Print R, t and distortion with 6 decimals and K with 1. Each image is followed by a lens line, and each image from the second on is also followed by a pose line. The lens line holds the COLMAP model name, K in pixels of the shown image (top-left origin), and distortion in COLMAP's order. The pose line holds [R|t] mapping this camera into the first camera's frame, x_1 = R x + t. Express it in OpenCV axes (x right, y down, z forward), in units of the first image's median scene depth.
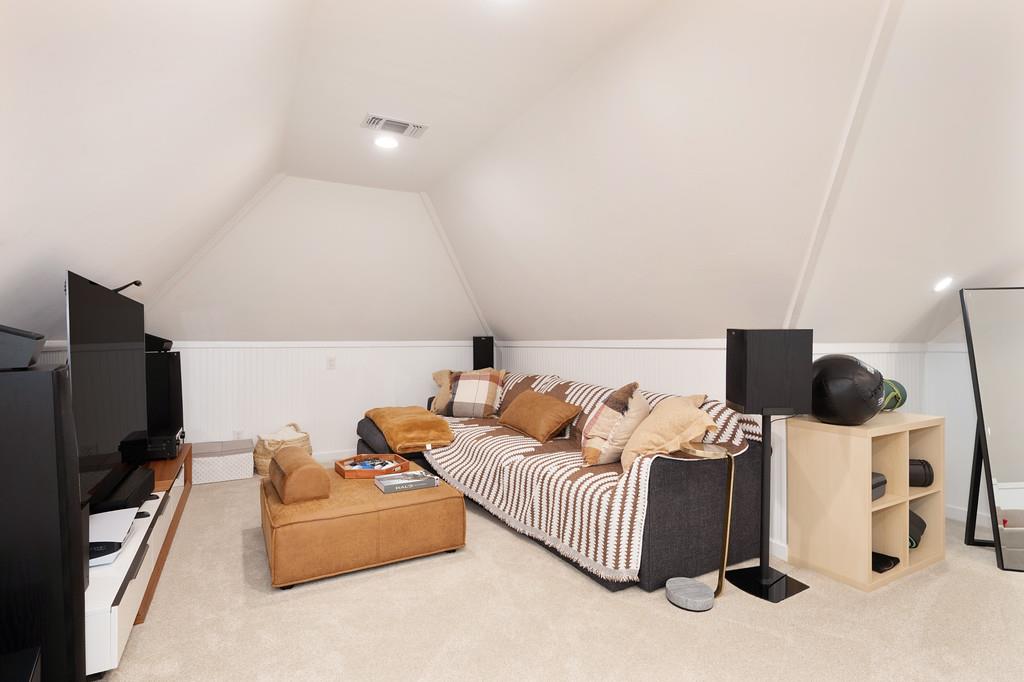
lens RADIAL K [[510.0, 0, 505.8], [0, 510.0, 343.7], [0, 0, 1]] dist [0.023140, -0.000161]
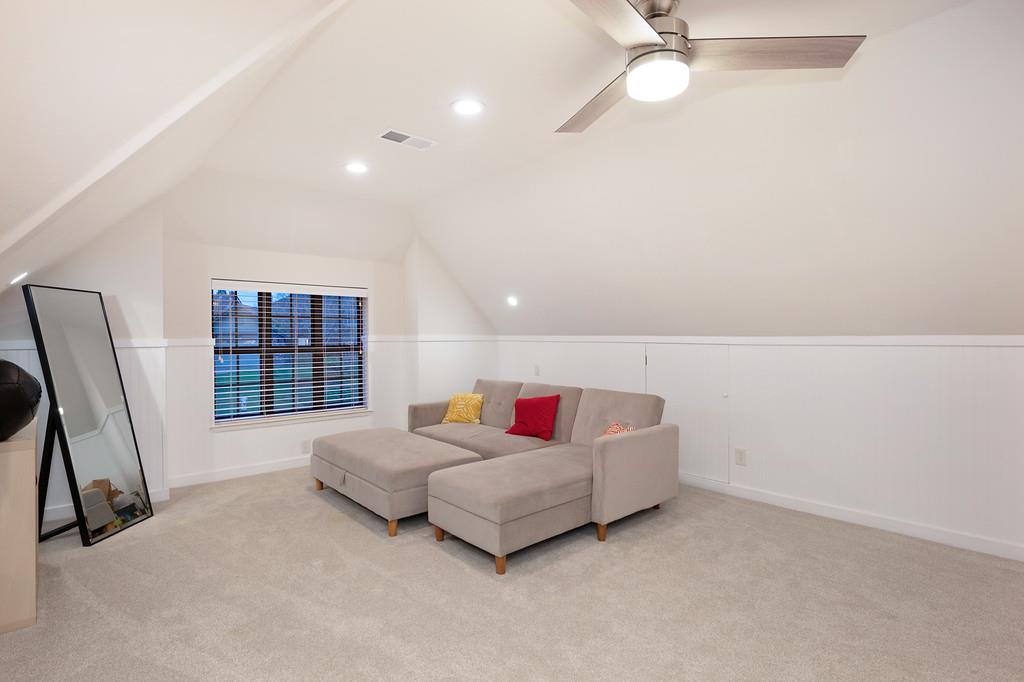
lens RADIAL K [[510.0, 0, 513.4], [0, 510.0, 341.1], [0, 0, 1]] dist [0.023140, -0.000161]
pose [[-0.262633, -0.008794, 0.964856, -0.312888], [0.004141, 0.999939, 0.010241, -0.007569], [-0.964887, 0.006685, -0.262581, 0.379222]]
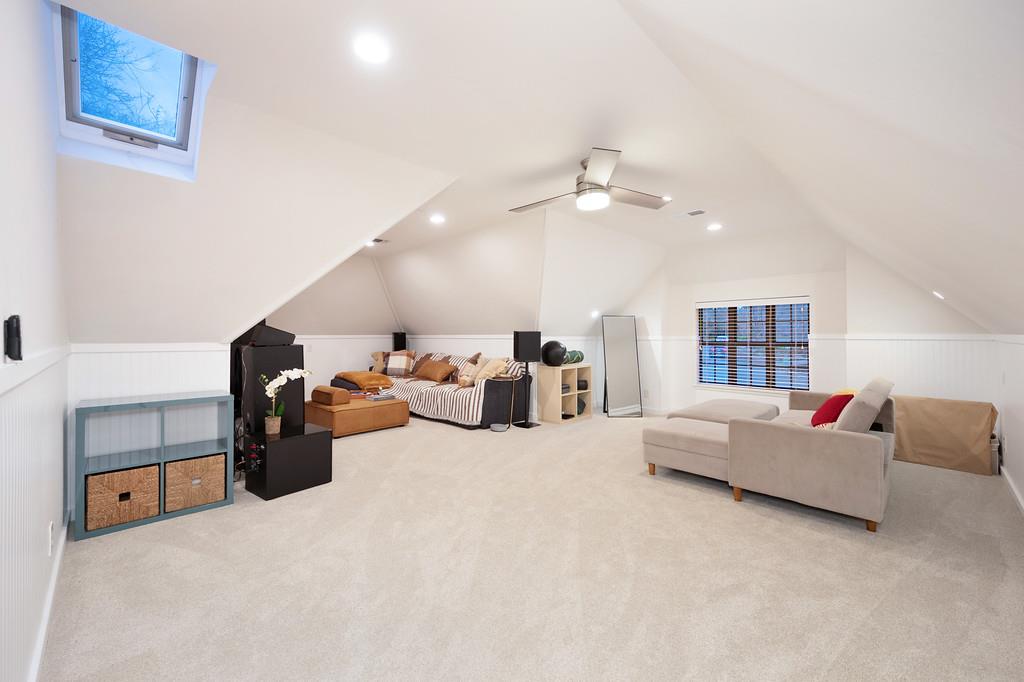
lens RADIAL K [[408.3, 0, 513.1], [0, 408.3, 333.3], [0, 0, 1]] dist [-0.002835, 0.000322]
pose [[0.951954, 0.002679, 0.306230, -0.199631], [-0.000266, 0.999969, -0.007921, -0.000981], [-0.306242, 0.007459, 0.951924, -0.928657]]
